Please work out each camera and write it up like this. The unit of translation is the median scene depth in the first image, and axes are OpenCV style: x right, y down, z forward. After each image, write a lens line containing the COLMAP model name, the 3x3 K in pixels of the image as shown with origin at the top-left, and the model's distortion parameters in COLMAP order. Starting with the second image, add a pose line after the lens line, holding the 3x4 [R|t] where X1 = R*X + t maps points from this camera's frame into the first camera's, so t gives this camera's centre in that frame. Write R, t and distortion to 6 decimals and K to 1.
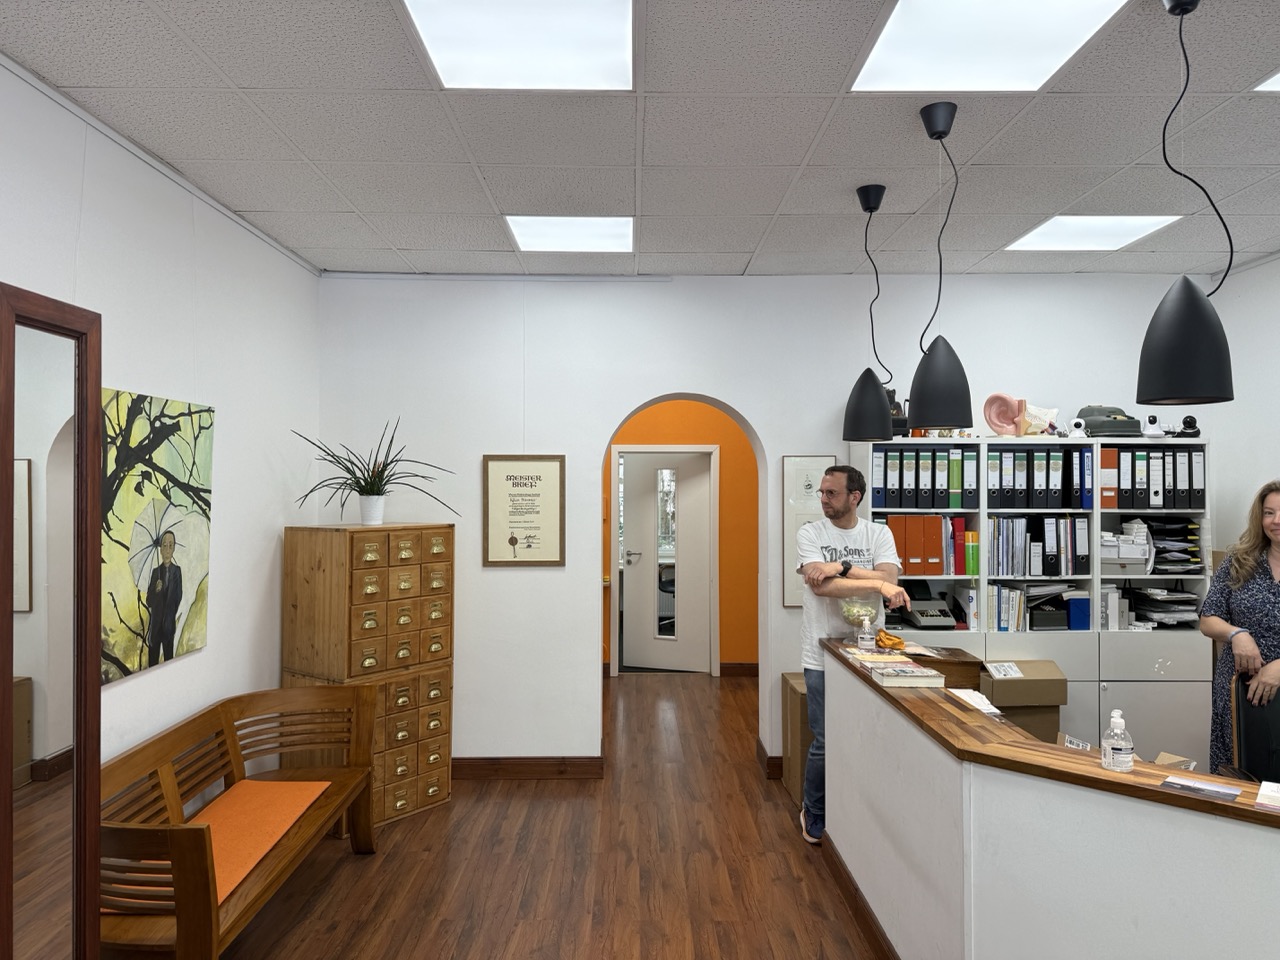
lens RADIAL K [[885.5, 0, 640.3], [0, 885.5, 471.4], [0, 0, 1]] dist [0.003174, -0.005794]
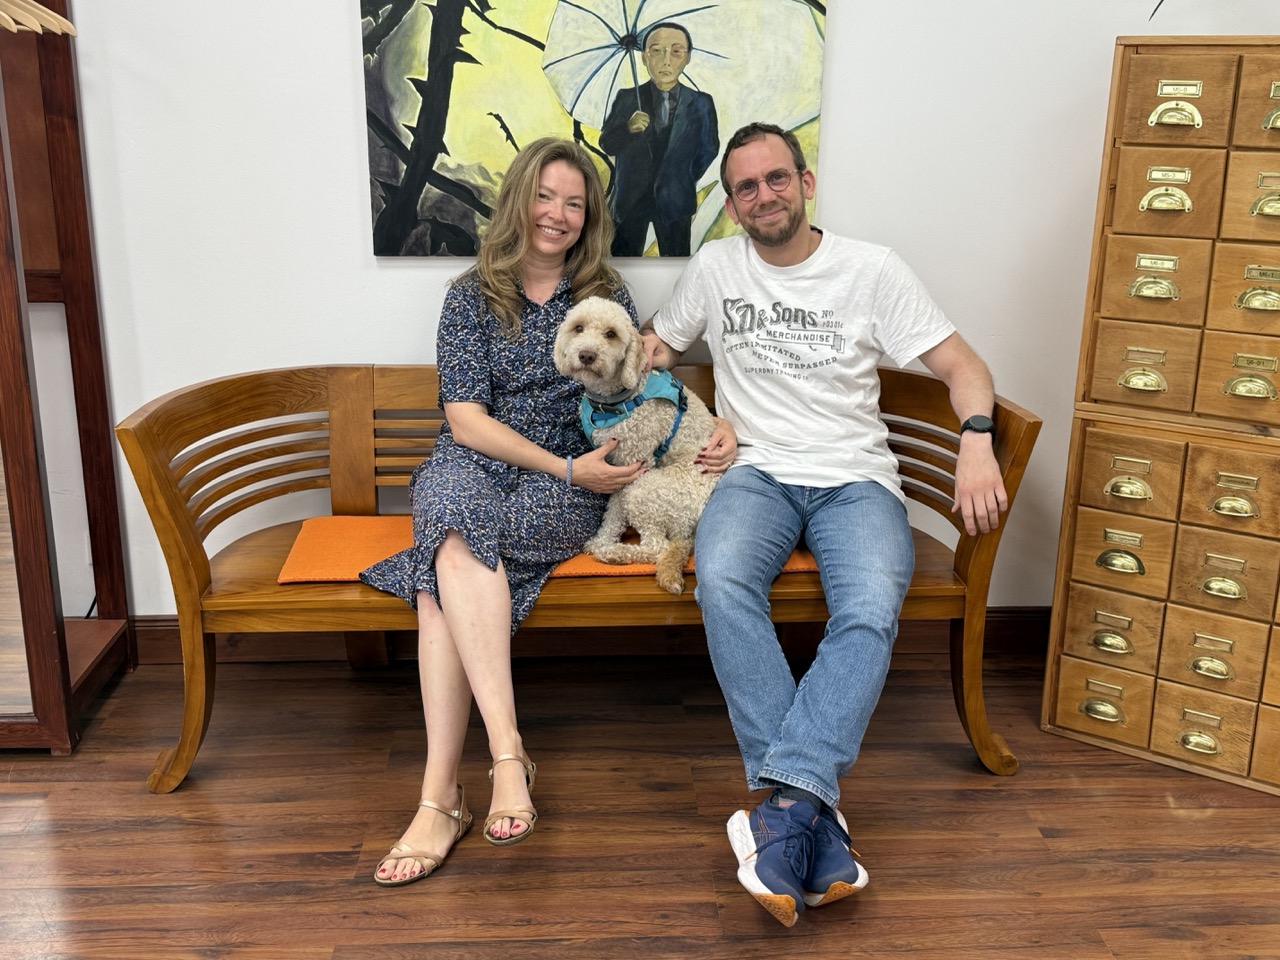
lens RADIAL K [[1414.4, 0, 638.7], [0, 1414.4, 485.1], [0, 0, 1]] dist [0.115471, 0.000000]
pose [[0.047636, 0.283172, -0.957885, 0.412810], [0.007498, 0.958846, 0.283829, 0.087683], [0.998837, -0.020703, 0.043552, 0.908268]]
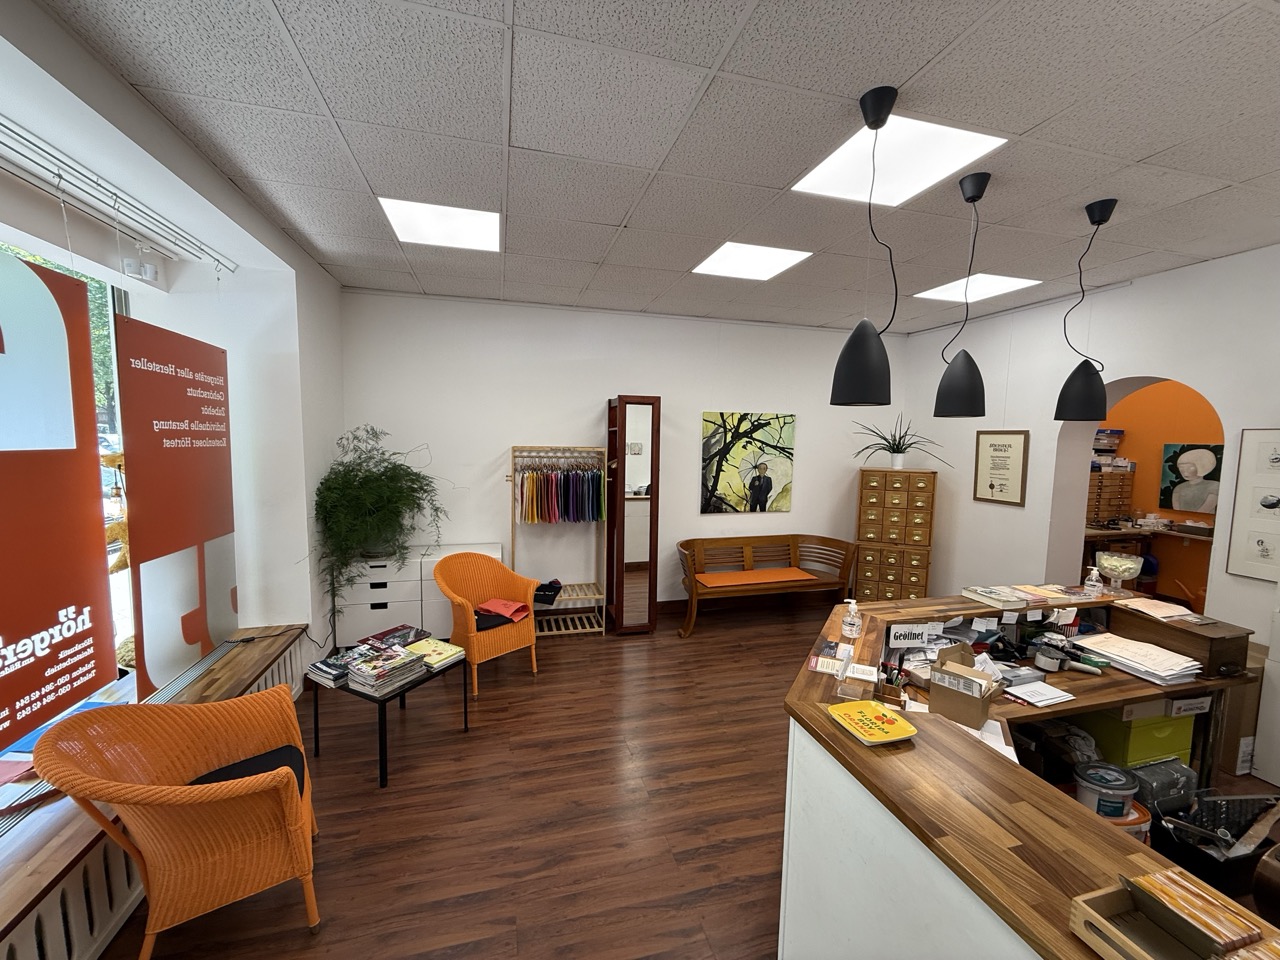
lens RADIAL K [[508.8, 0, 637.8], [0, 508.8, 481.2], [0, 0, 1]] dist [0.002453, 0.000106]
pose [[0.251918, 0.089273, -0.963622, 0.820750], [0.001407, 0.995701, 0.092613, -0.020392], [0.967748, -0.024687, 0.250709, 0.247110]]
